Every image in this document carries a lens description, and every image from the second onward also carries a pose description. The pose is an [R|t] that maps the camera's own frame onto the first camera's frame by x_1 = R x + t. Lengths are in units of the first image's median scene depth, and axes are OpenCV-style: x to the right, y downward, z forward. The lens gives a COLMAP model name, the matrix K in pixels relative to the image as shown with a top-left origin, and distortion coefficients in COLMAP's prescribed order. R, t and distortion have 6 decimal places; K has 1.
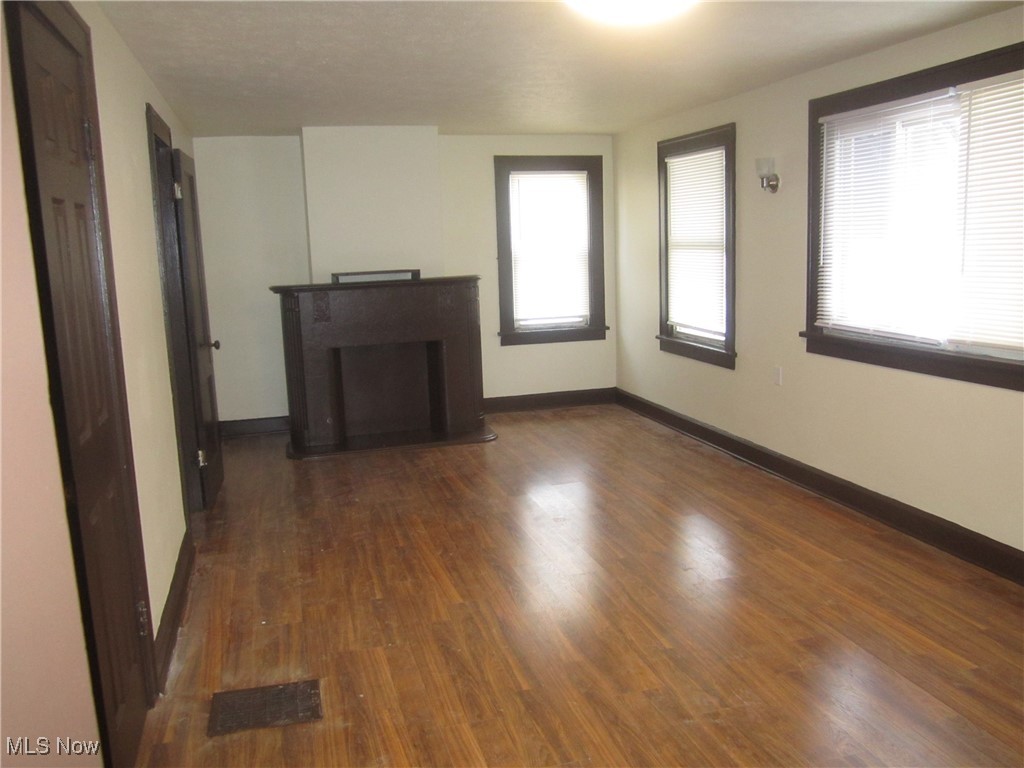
lens RADIAL K [[849.7, 0, 513.1], [0, 849.7, 383.0], [0, 0, 1]] dist [-0.050179, 0.017570]
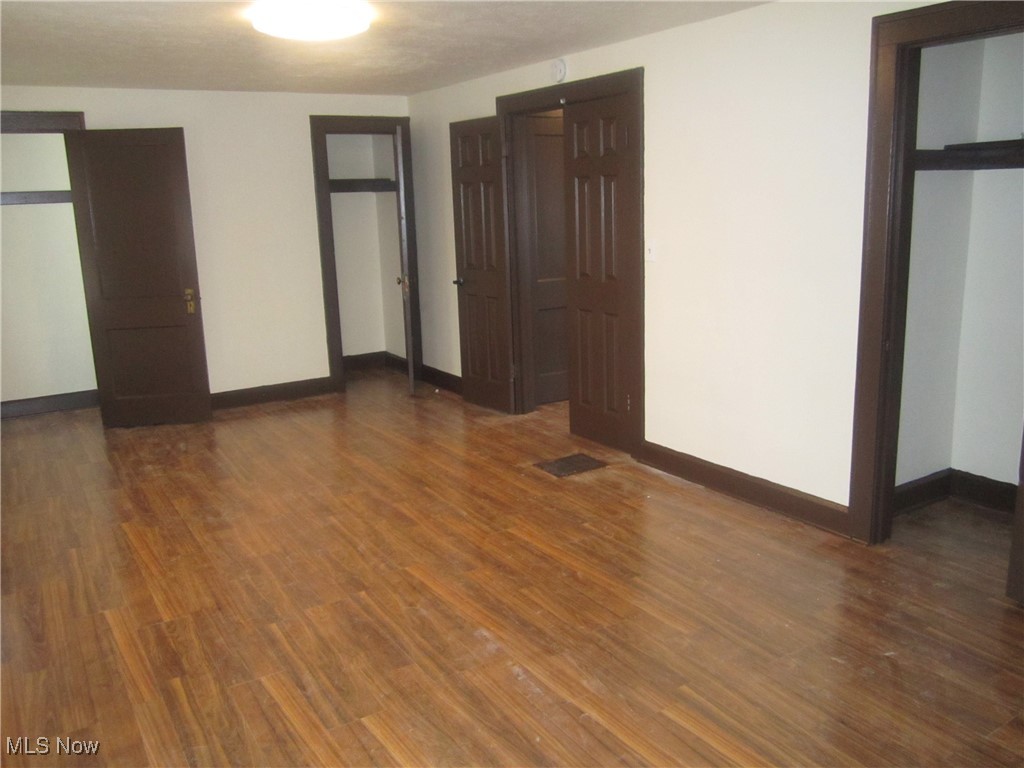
lens RADIAL K [[849.7, 0, 514.6], [0, 849.7, 383.9], [0, 0, 1]] dist [-0.050179, 0.017570]
pose [[-0.958456, 0.124501, -0.256634, 0.205577], [0.019954, 0.926775, 0.375085, -0.359058], [0.284541, 0.354382, -0.890758, 2.040271]]
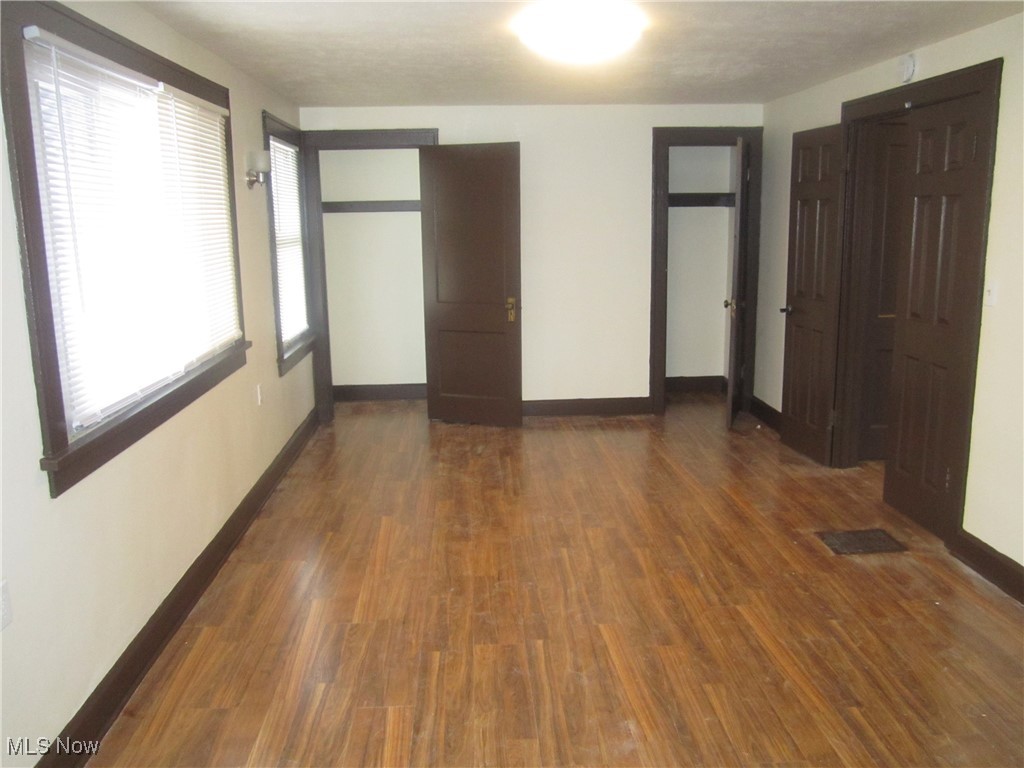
lens RADIAL K [[849.7, 0, 511.6], [0, 849.7, 382.4], [0, 0, 1]] dist [-0.050179, 0.017570]
pose [[-0.973822, 0.006602, 0.227216, -0.031943], [0.085261, 0.937209, 0.338185, -0.344168], [-0.210716, 0.348705, -0.913238, 1.943727]]
